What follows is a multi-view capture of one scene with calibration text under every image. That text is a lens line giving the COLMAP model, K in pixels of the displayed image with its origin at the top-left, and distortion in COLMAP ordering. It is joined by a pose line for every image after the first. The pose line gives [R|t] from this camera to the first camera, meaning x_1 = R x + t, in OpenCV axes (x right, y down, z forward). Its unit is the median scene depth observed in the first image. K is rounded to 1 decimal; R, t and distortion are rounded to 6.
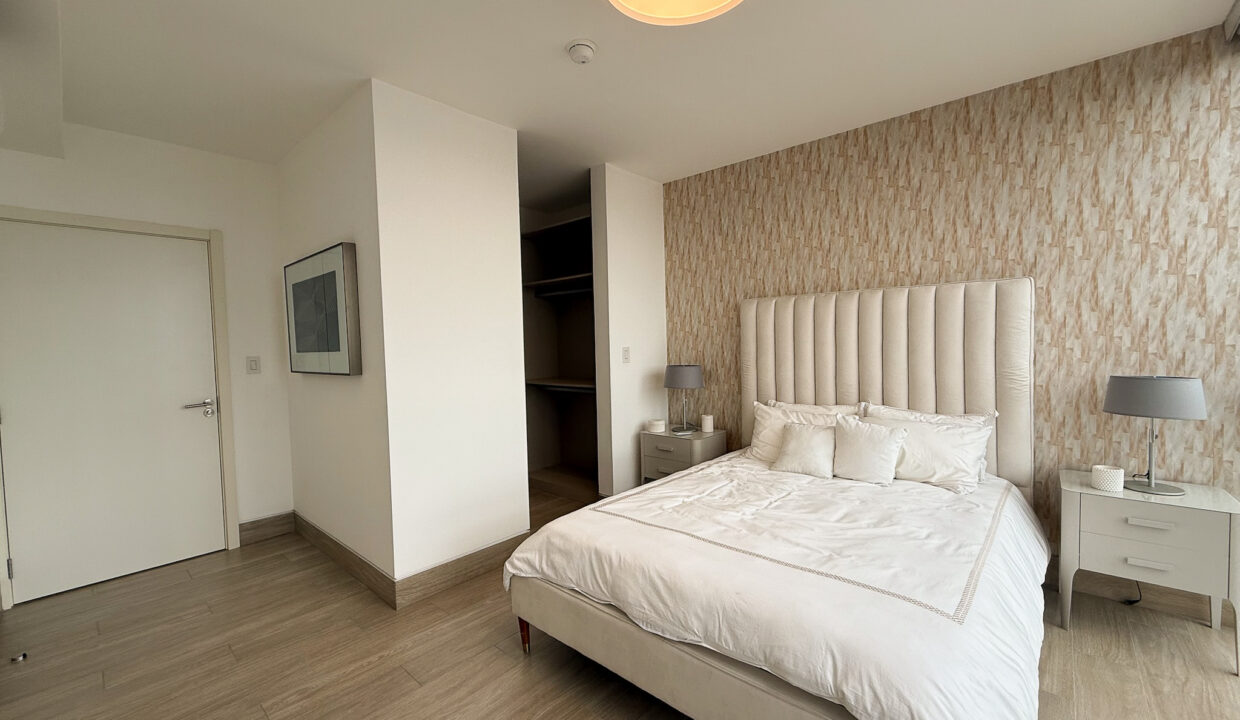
lens RADIAL K [[490.5, 0, 618.4], [0, 490.5, 359.7], [0, 0, 1]] dist [0.002875, 0.000117]
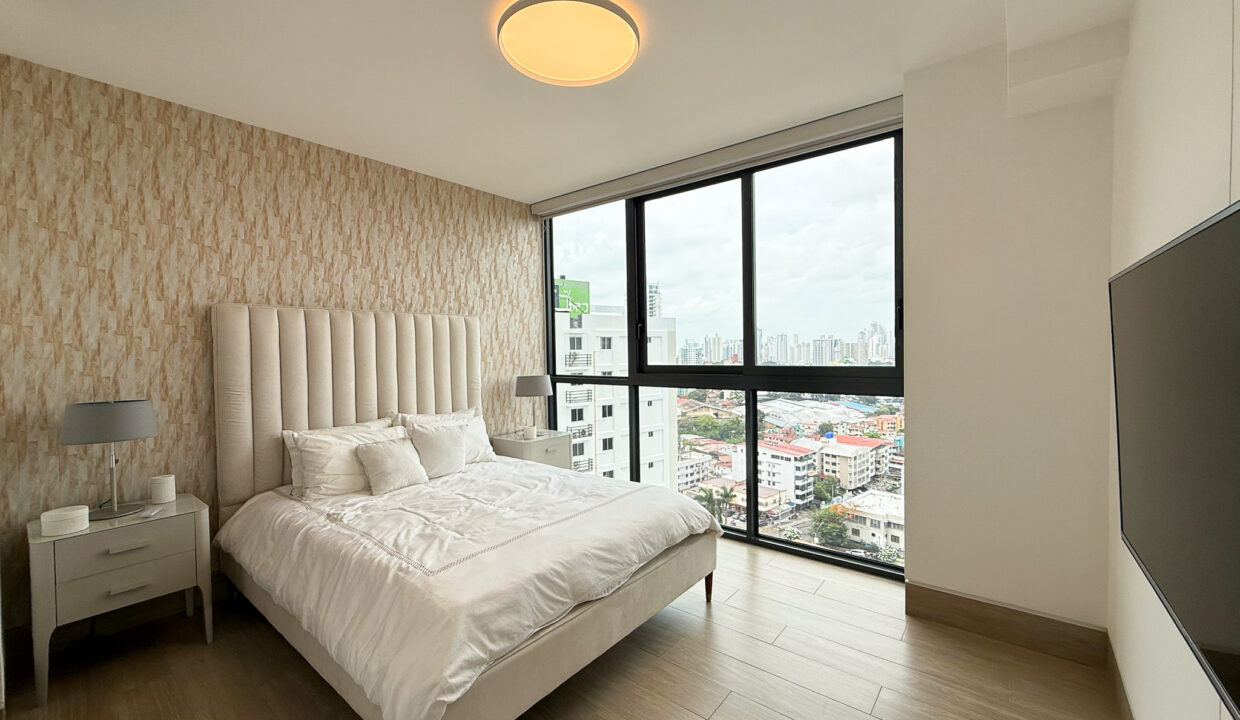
lens RADIAL K [[490.5, 0, 615.4], [0, 490.5, 363.0], [0, 0, 1]] dist [0.002875, 0.000117]
pose [[-0.038077, -0.001612, 0.999274, -0.811254], [0.056901, 0.998373, 0.003779, -0.004256], [-0.997653, 0.057004, -0.037923, 0.725327]]
